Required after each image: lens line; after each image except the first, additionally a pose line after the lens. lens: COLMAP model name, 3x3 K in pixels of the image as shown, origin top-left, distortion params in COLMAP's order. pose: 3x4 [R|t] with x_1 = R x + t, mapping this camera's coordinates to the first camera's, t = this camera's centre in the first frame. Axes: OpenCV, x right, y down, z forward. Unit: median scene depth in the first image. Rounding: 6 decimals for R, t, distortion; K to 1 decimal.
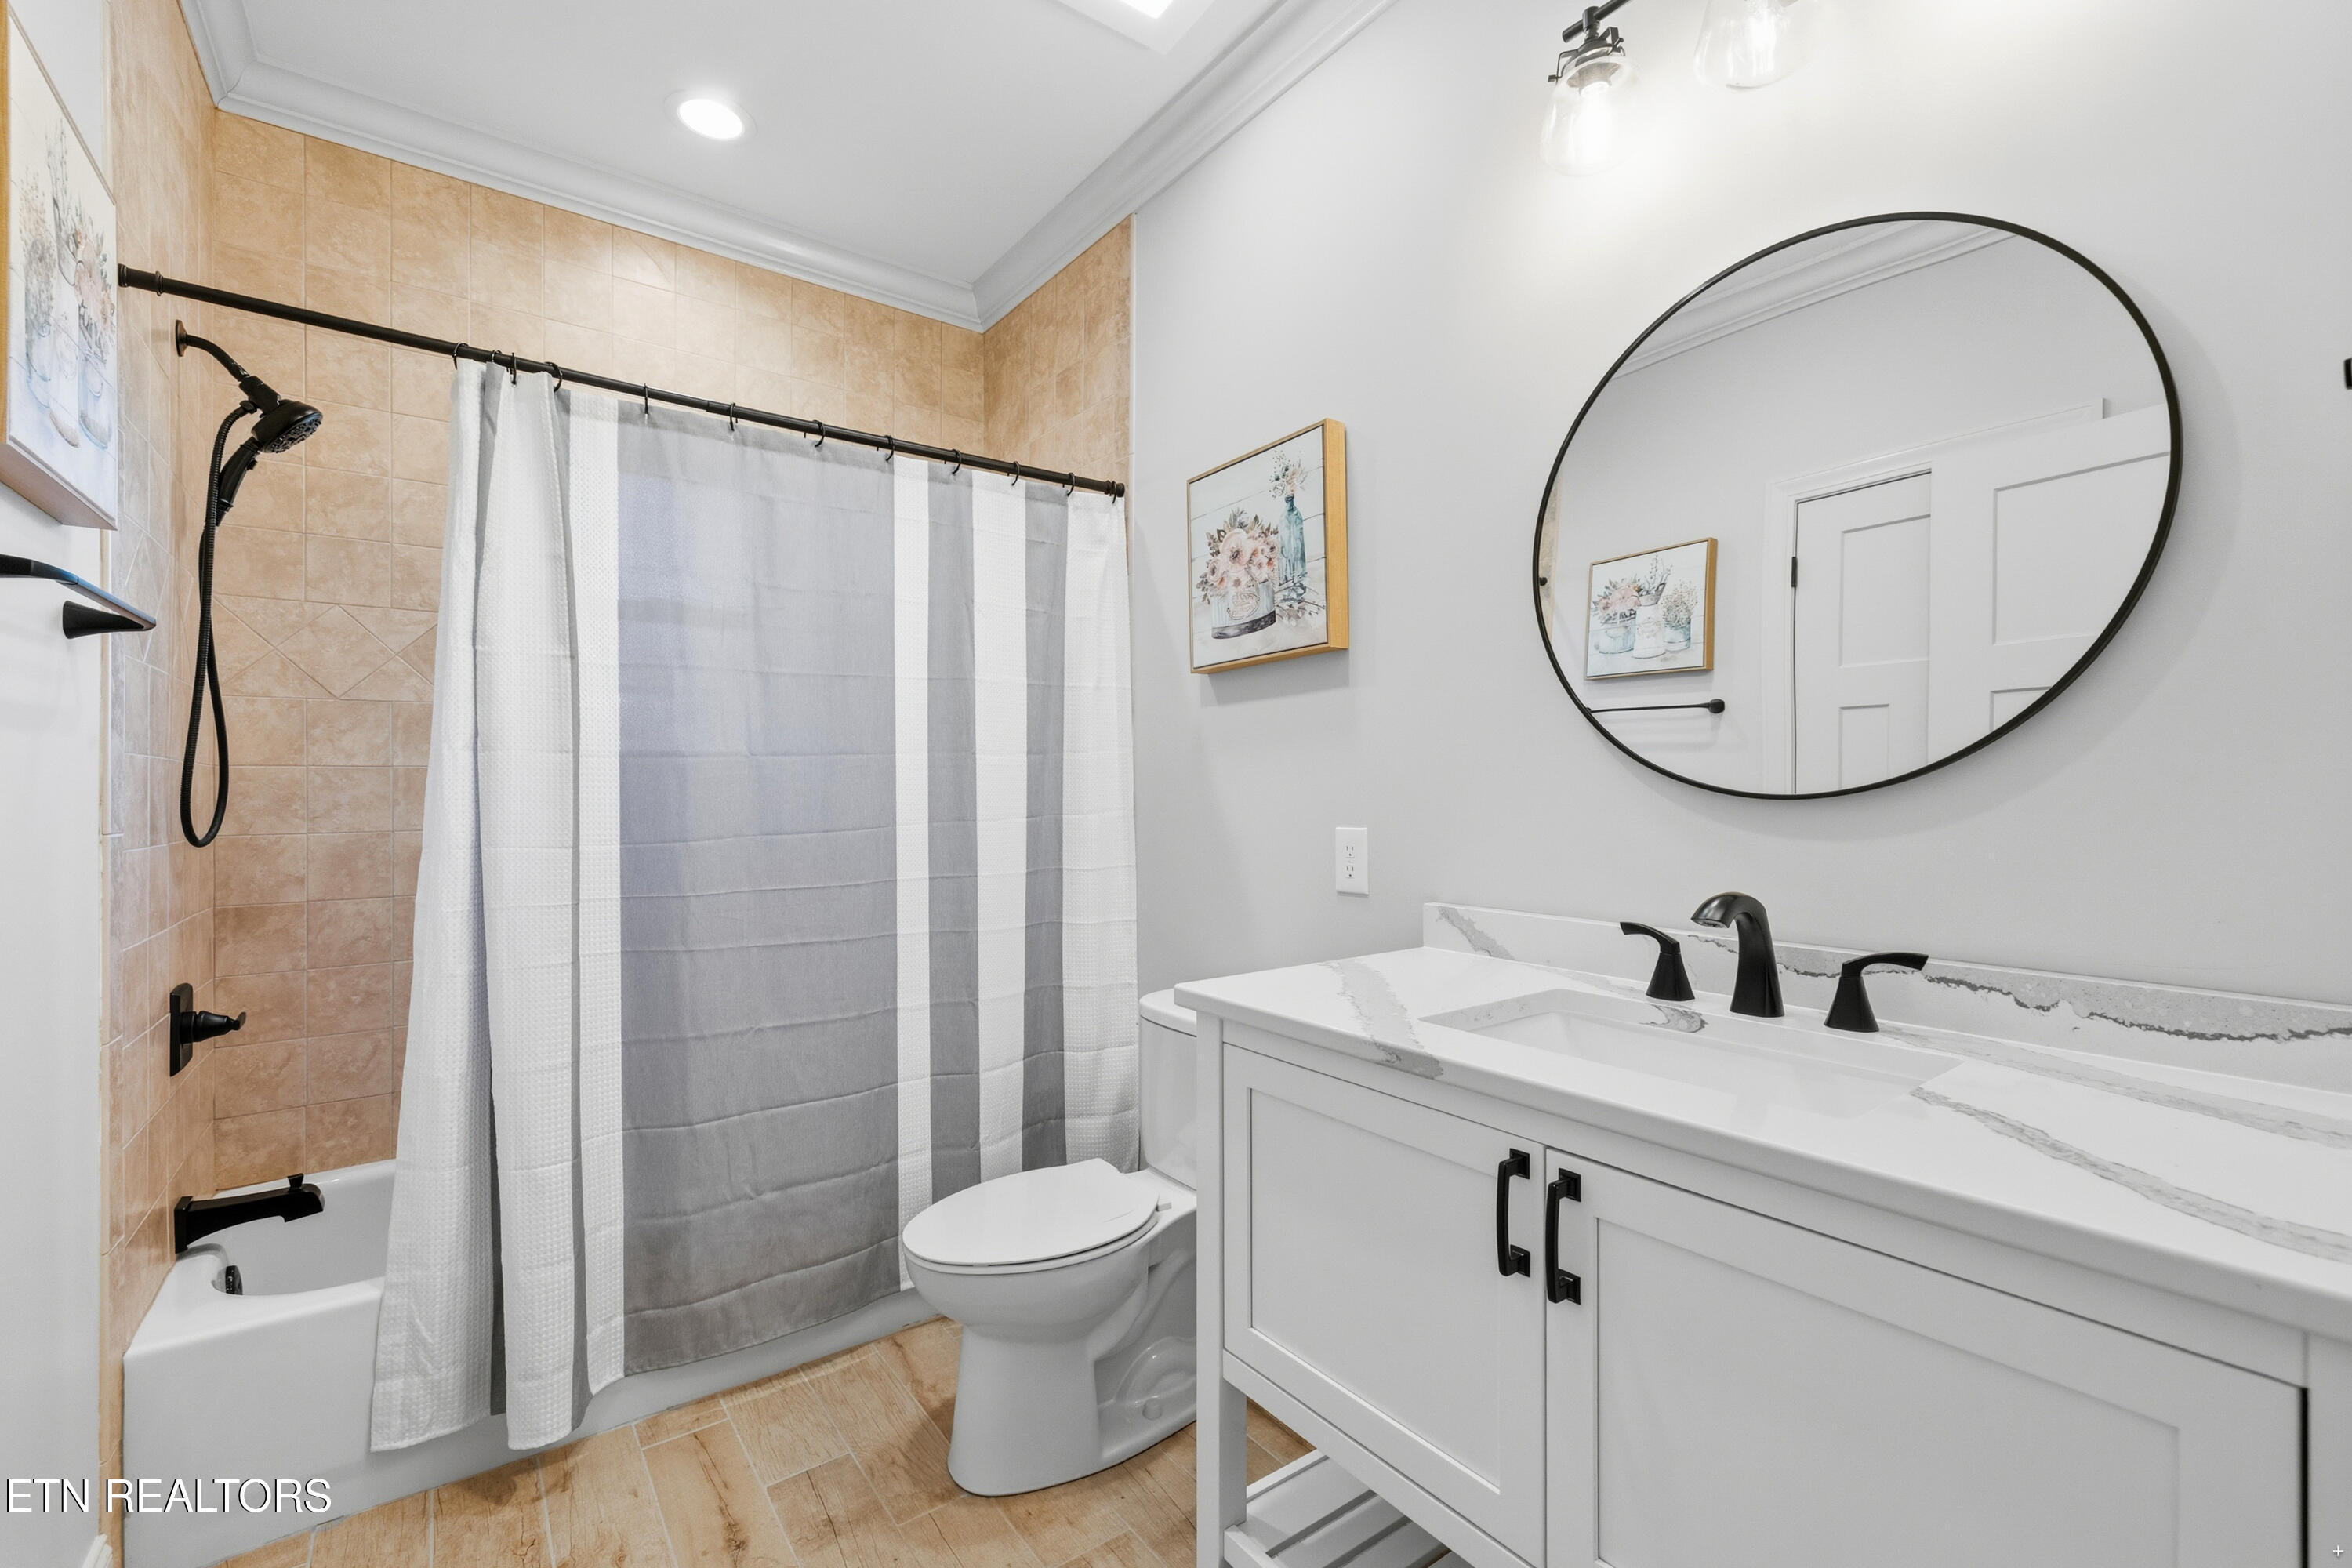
lens RADIAL K [[988.3, 0, 1167.8], [0, 988.3, 790.7], [0, 0, 1]] dist [-0.001575, -0.000193]
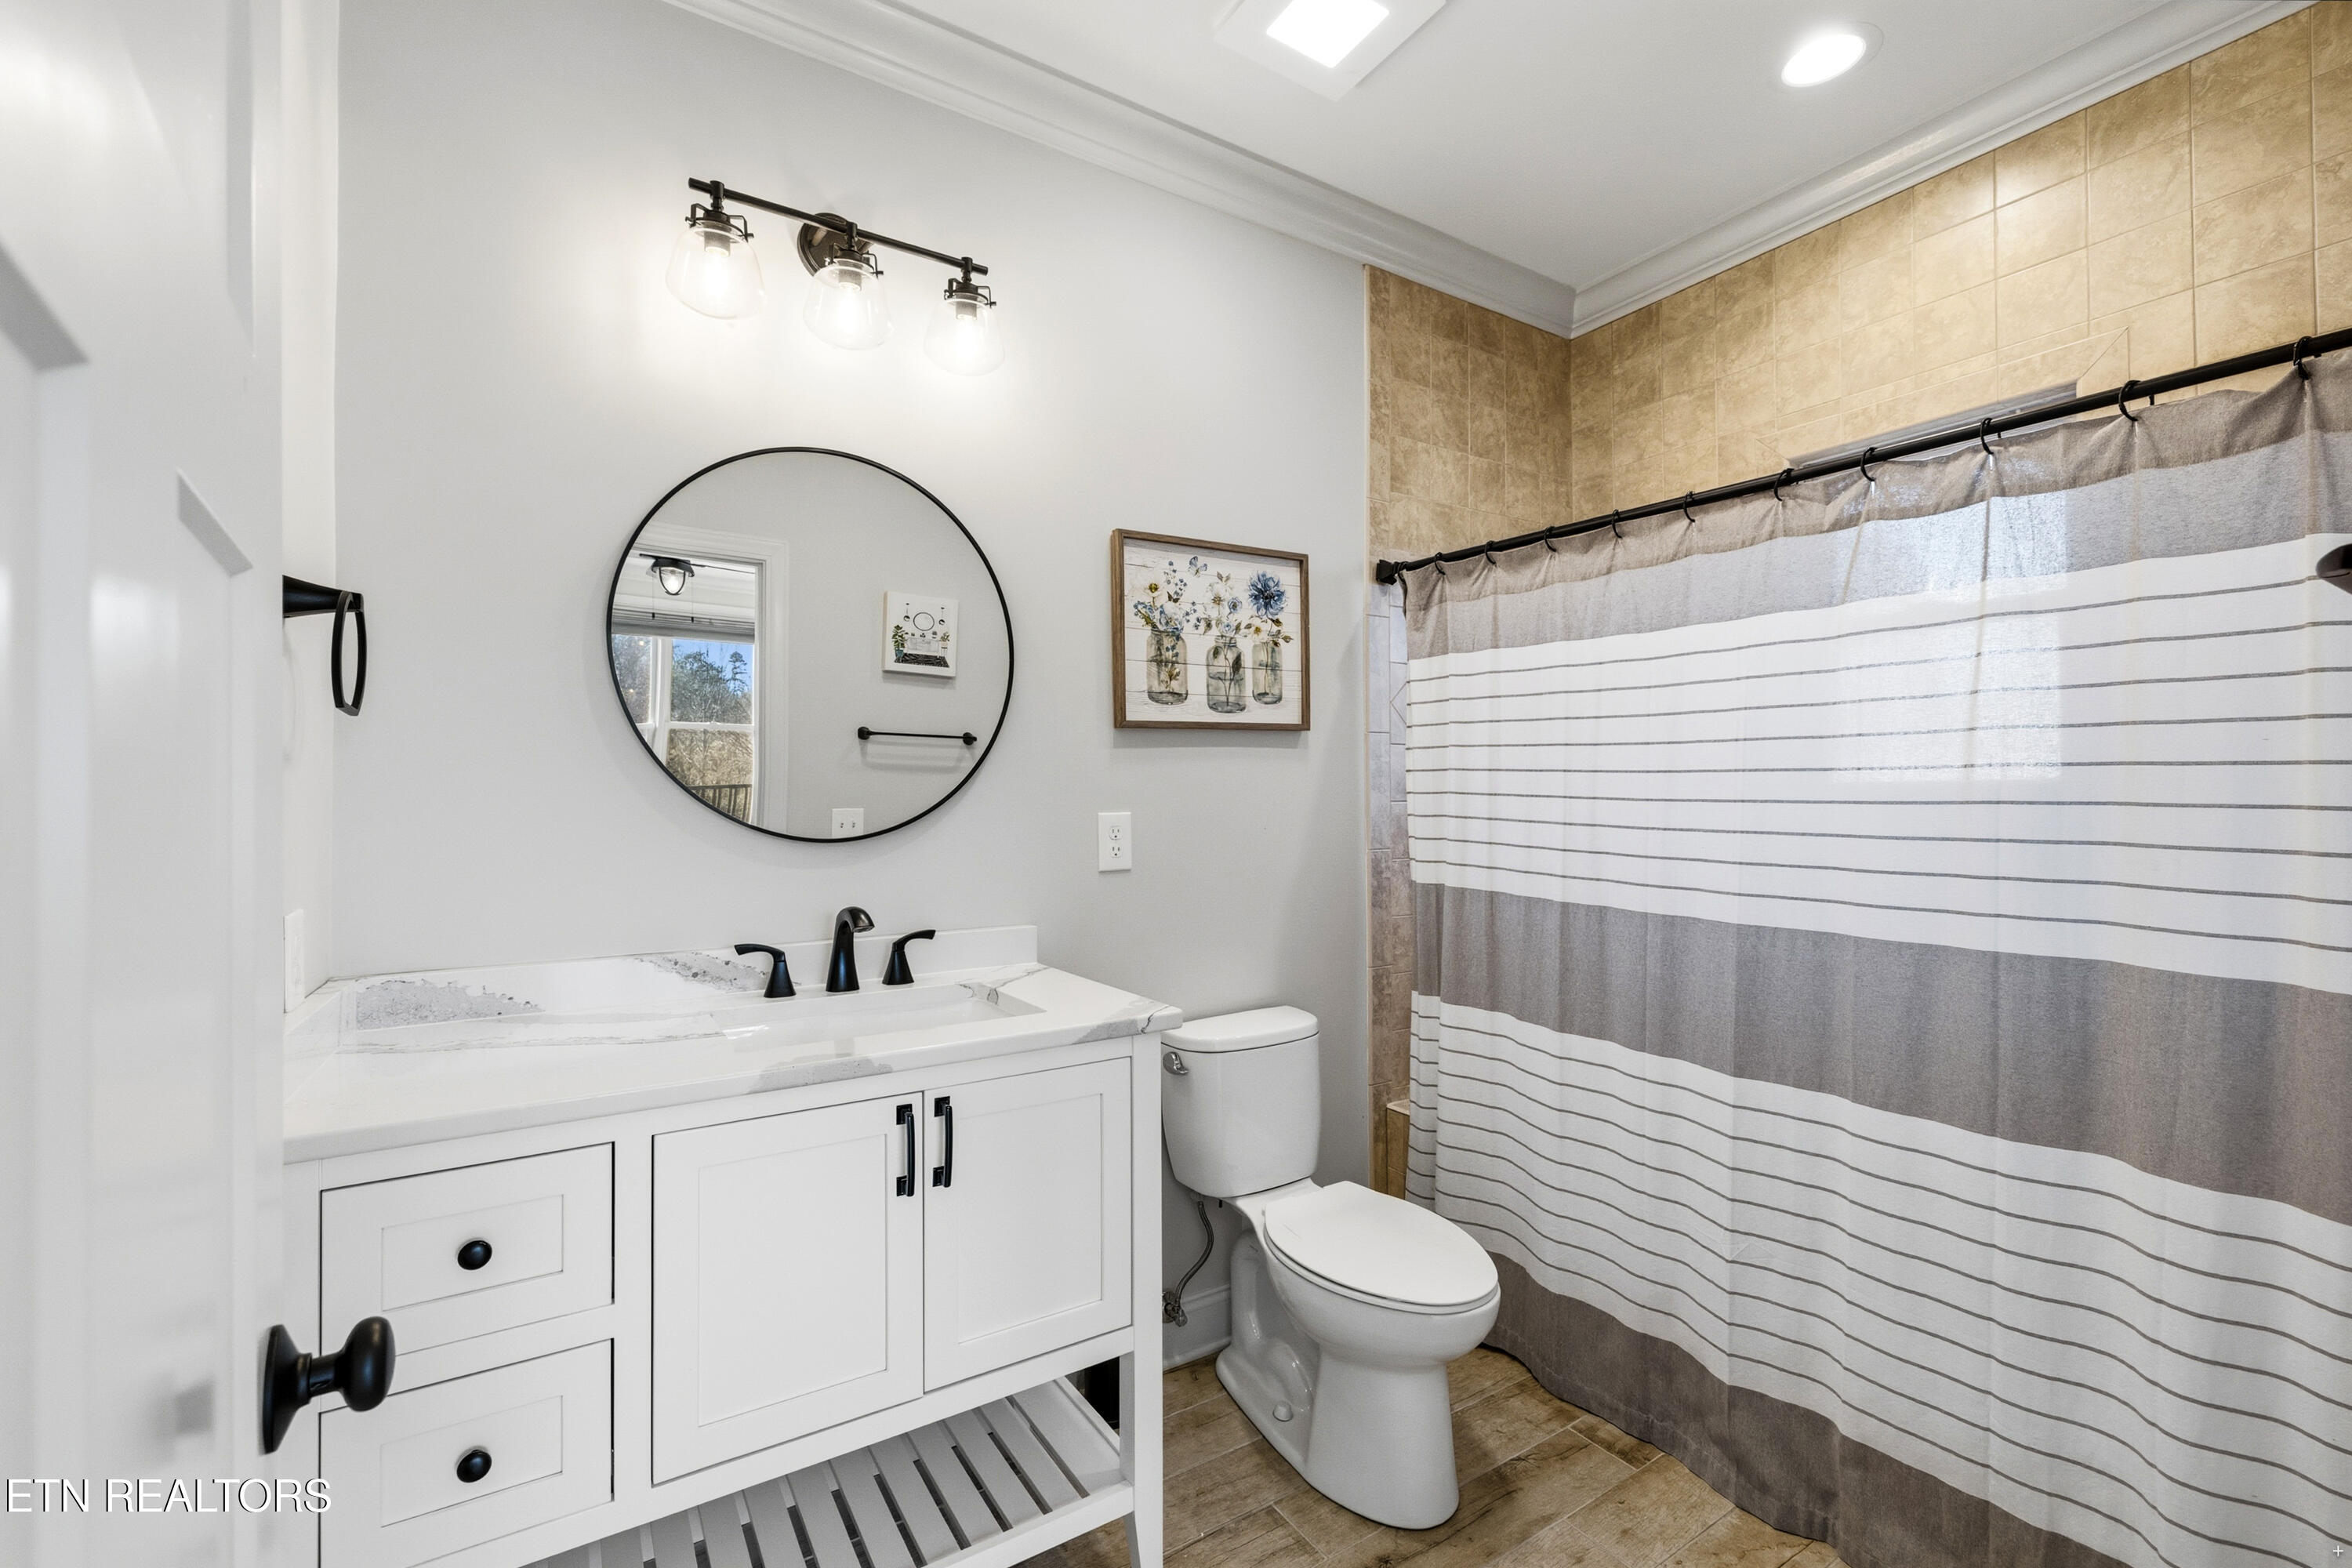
lens RADIAL K [[988.3, 0, 1176.6], [0, 988.3, 789.5], [0, 0, 1]] dist [-0.001575, -0.000193]
pose [[0.059824, 0.002501, 0.998206, -0.838698], [0.000231, 0.999997, -0.002520, -0.065757], [-0.998209, 0.000381, 0.059823, 0.435628]]
